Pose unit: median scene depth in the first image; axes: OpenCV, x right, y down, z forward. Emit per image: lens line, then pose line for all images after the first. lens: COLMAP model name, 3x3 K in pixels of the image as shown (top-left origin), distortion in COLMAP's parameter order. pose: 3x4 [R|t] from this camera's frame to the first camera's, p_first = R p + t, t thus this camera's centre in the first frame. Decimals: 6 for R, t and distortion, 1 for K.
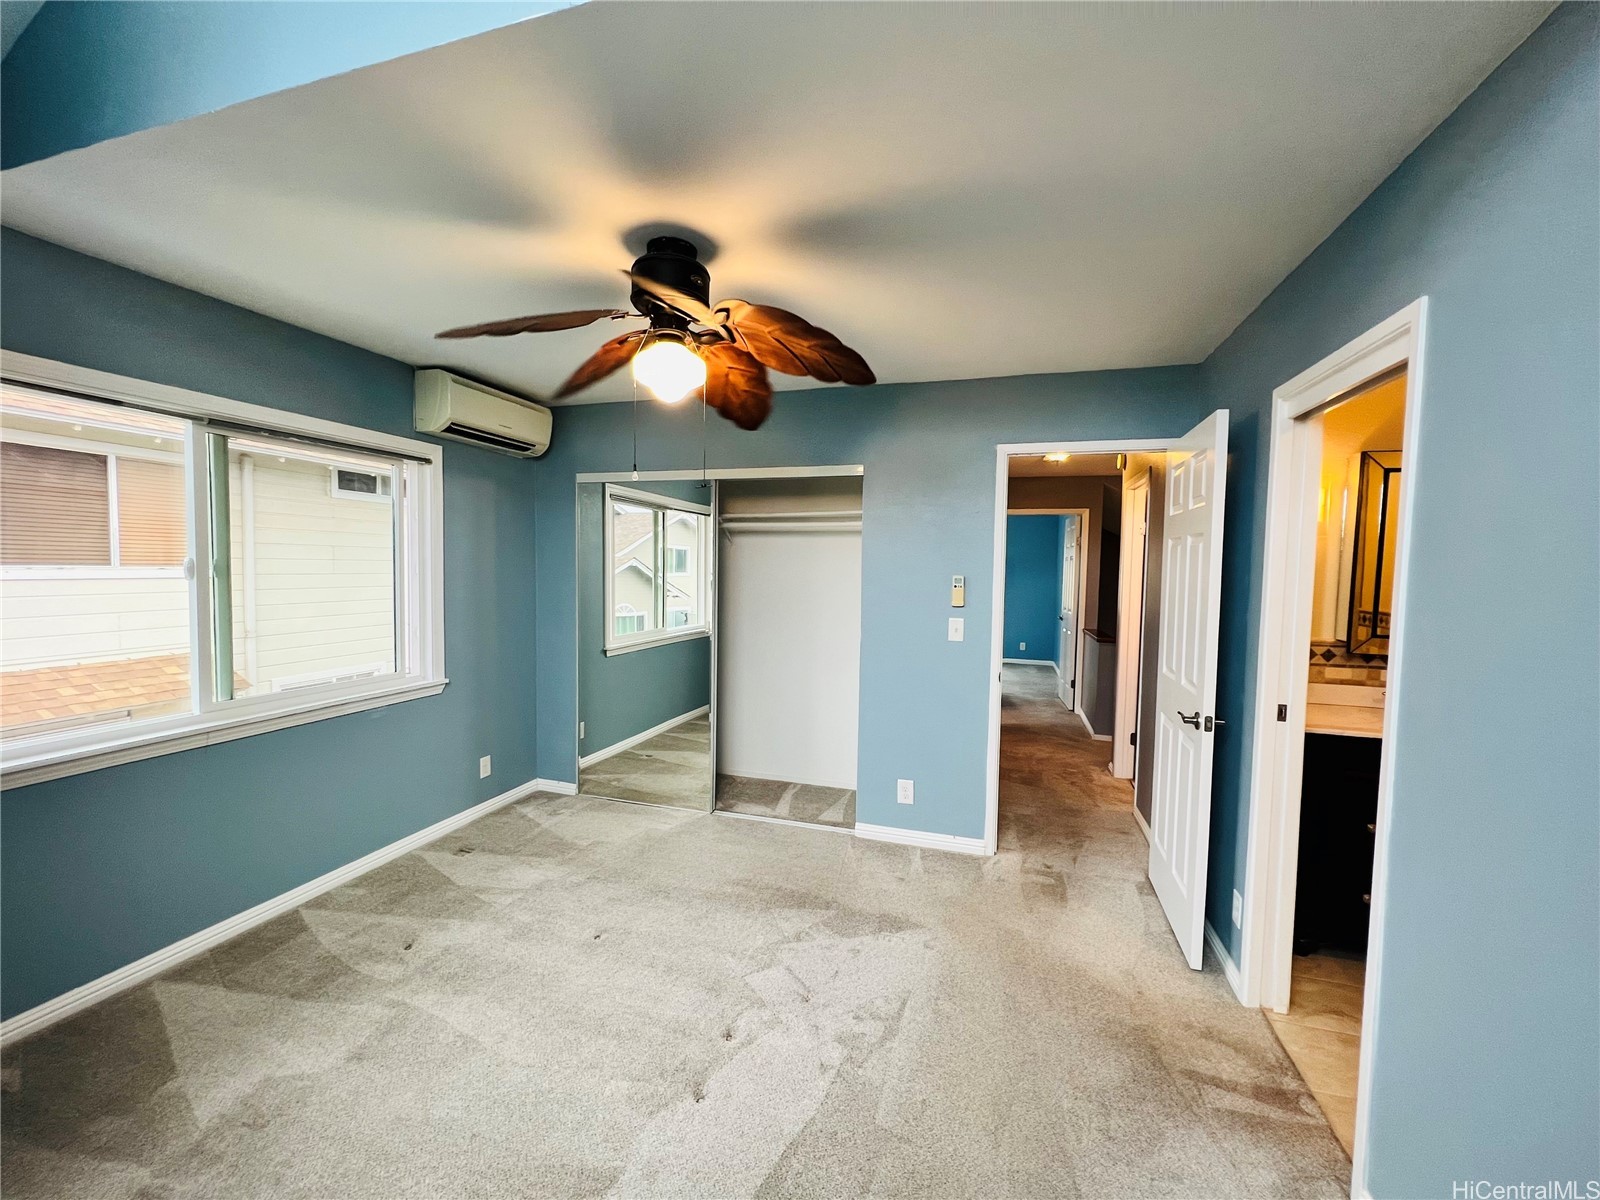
lens RADIAL K [[632.0, 0, 800.0], [0, 632.0, 600.0], [0, 0, 1]] dist [-0.000515, -0.000441]
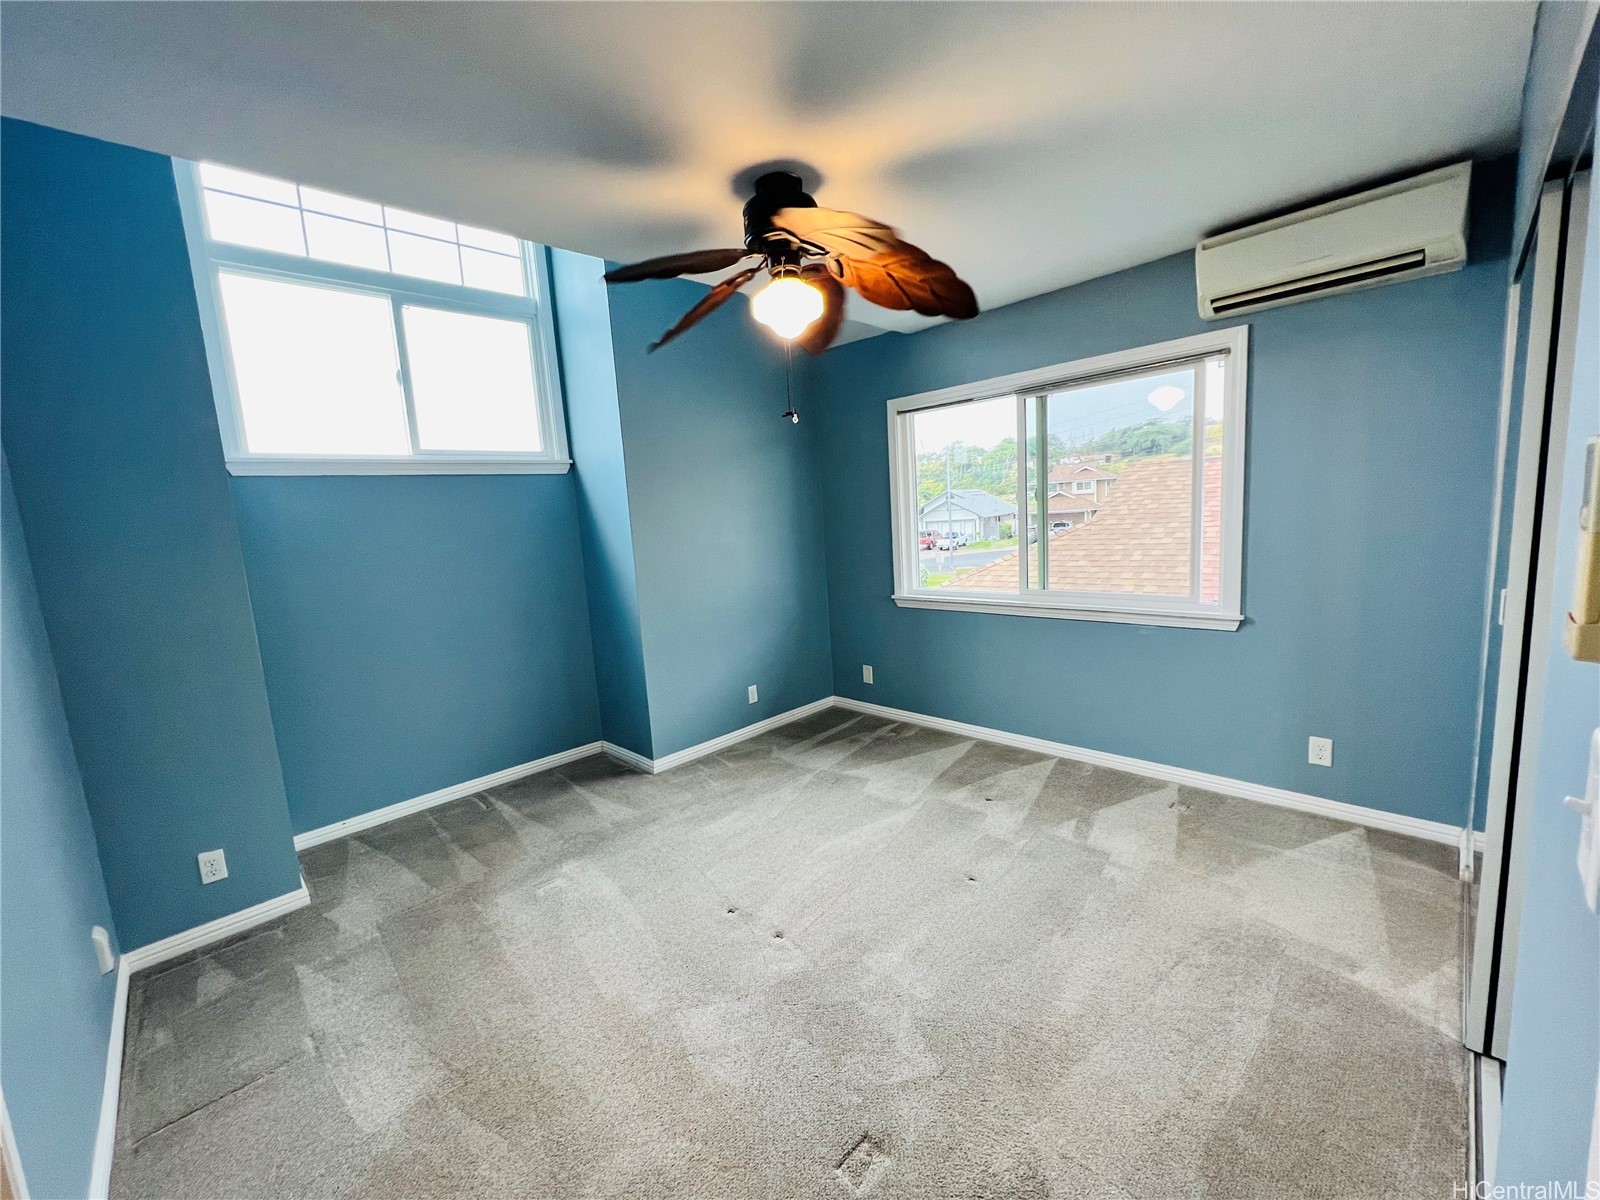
lens RADIAL K [[632.0, 0, 800.0], [0, 632.0, 600.0], [0, 0, 1]] dist [-0.000515, -0.000441]
pose [[-0.461363, 0.126492, -0.878148, 0.483906], [0.003913, 0.990065, 0.140557, -0.014825], [0.887203, 0.061412, -0.457274, 0.984554]]
